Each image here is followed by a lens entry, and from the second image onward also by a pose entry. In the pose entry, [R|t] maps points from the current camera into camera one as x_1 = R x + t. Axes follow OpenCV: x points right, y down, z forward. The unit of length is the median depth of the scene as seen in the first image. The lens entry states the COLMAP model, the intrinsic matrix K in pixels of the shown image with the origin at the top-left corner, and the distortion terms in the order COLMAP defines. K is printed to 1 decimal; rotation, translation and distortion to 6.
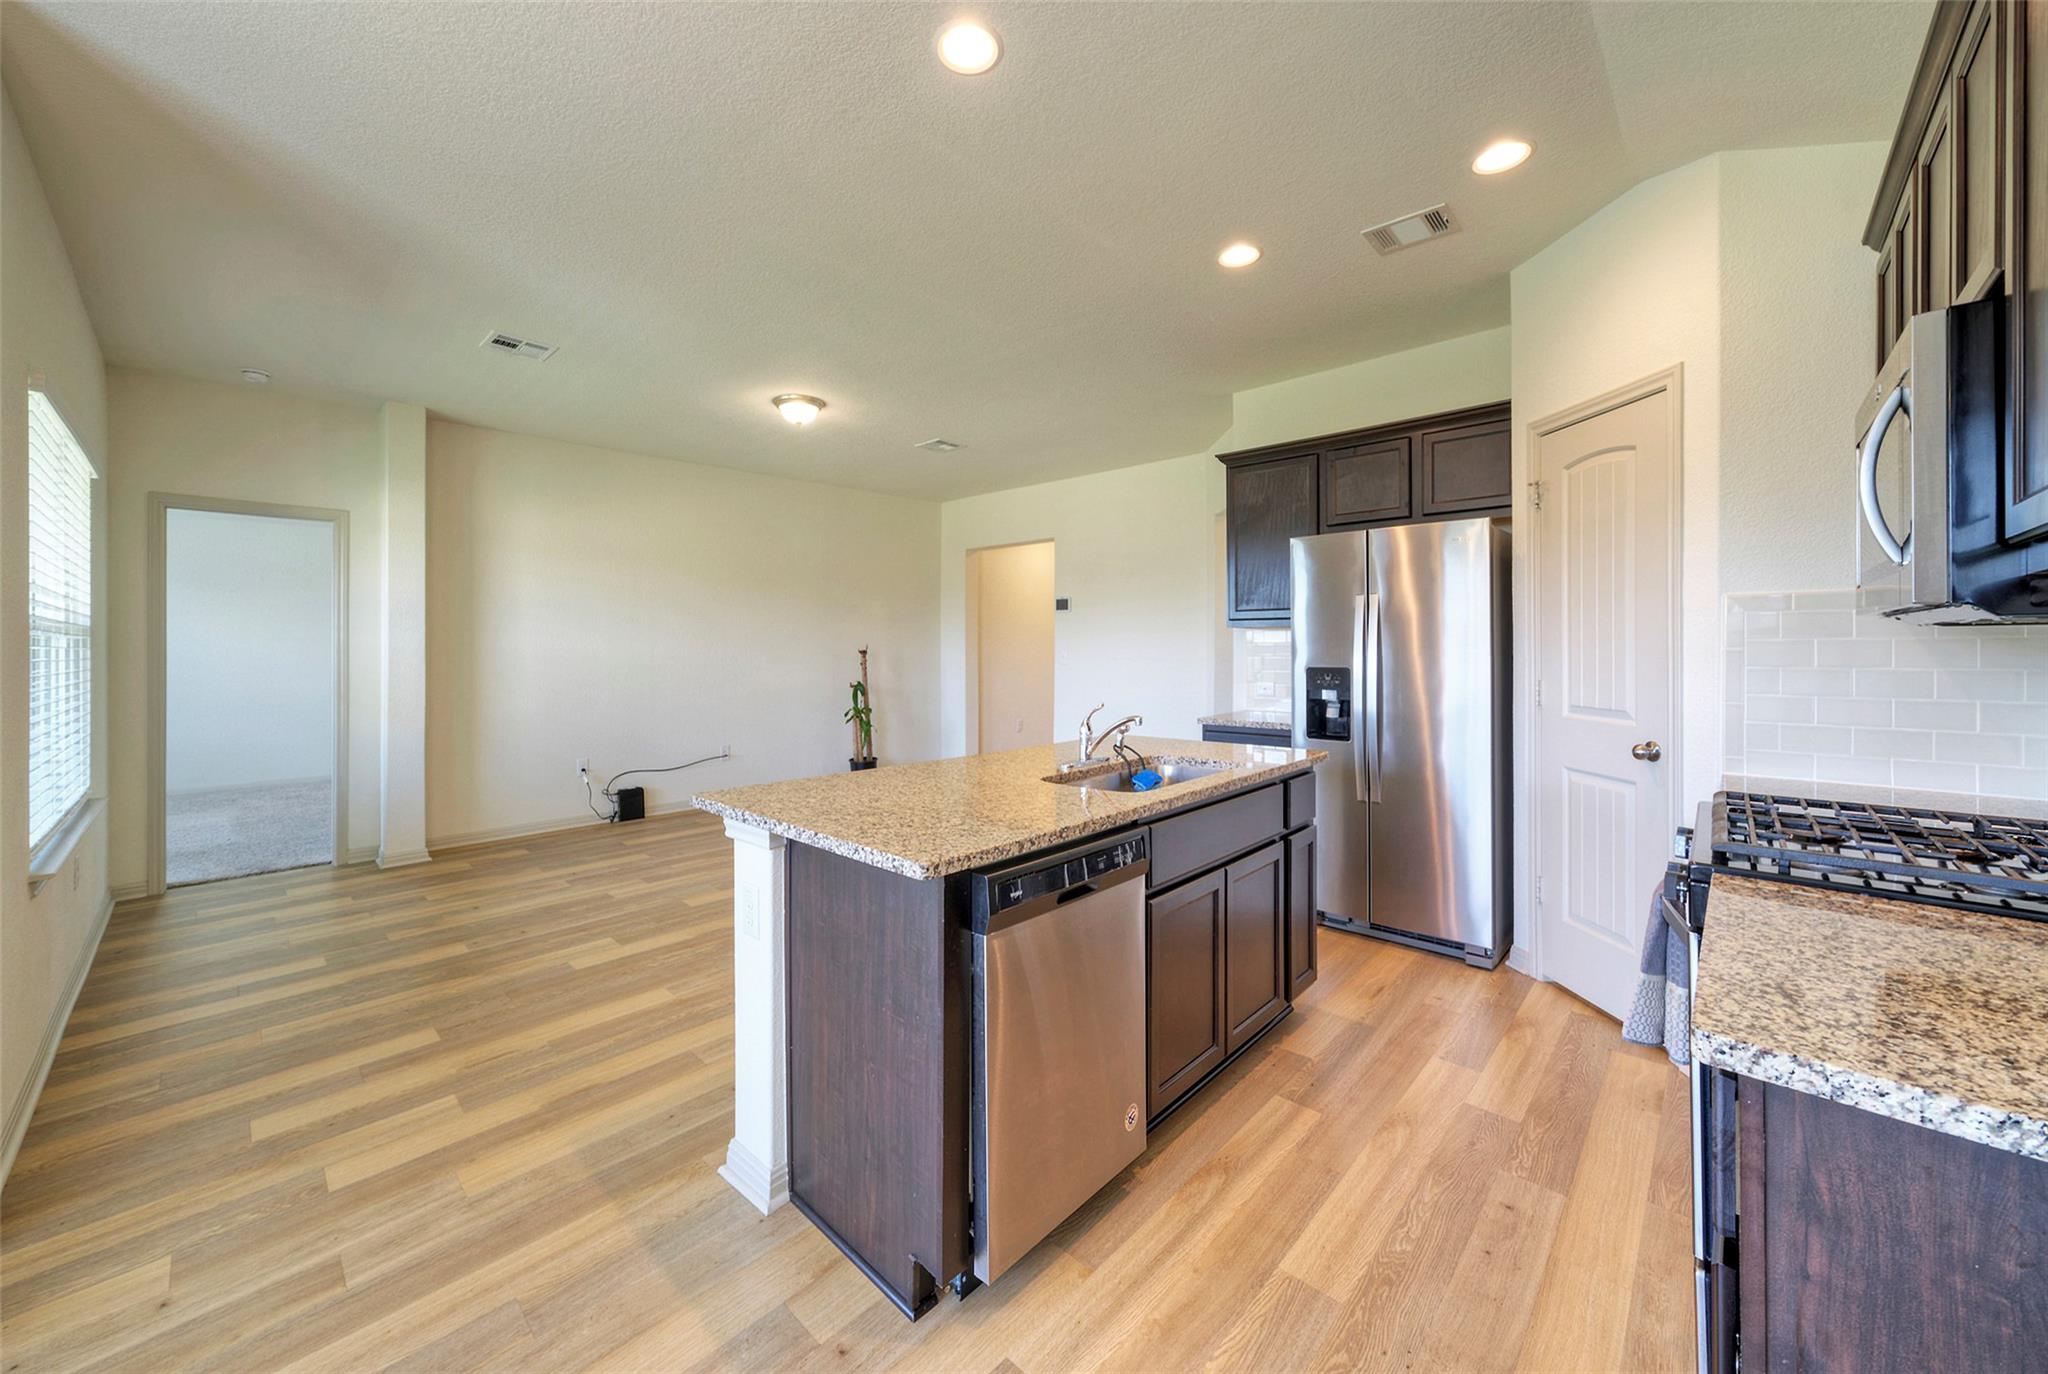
lens RADIAL K [[788.9, 0, 1035.5], [0, 788.9, 643.5], [0, 0, 1]] dist [-0.000721, -0.000175]
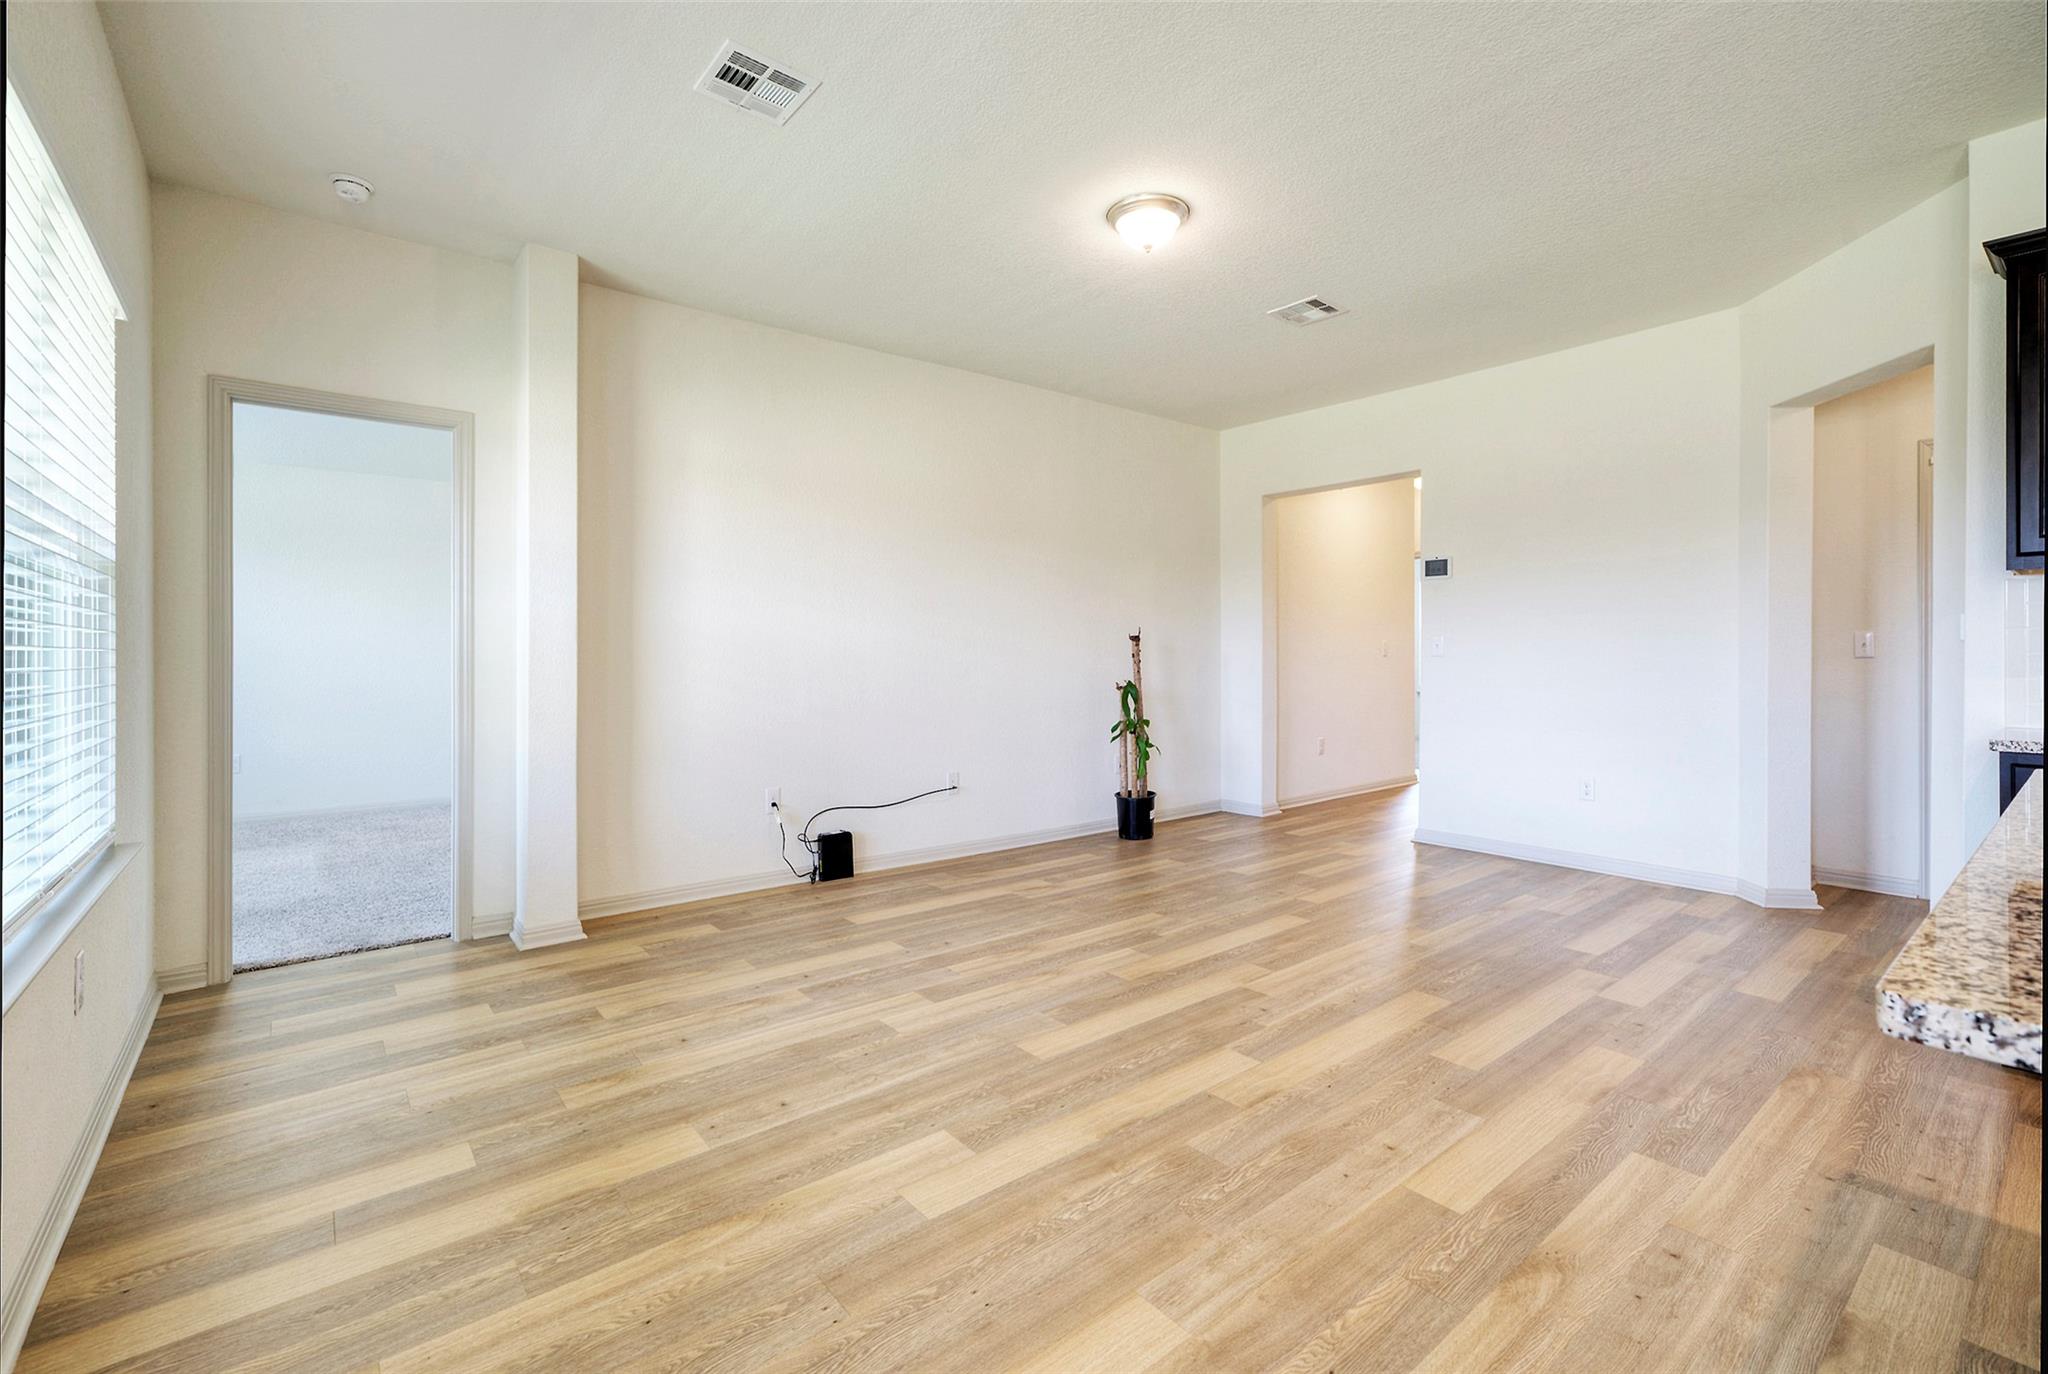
lens RADIAL K [[912.1, 0, 1030.7], [0, 912.1, 655.3], [0, 0, 1]] dist [-0.004314, -0.000557]
pose [[0.991829, 0.004438, -0.127494, -0.311908], [-0.003866, 0.999981, 0.004737, 0.033236], [0.127512, -0.004206, 0.991828, 0.301167]]
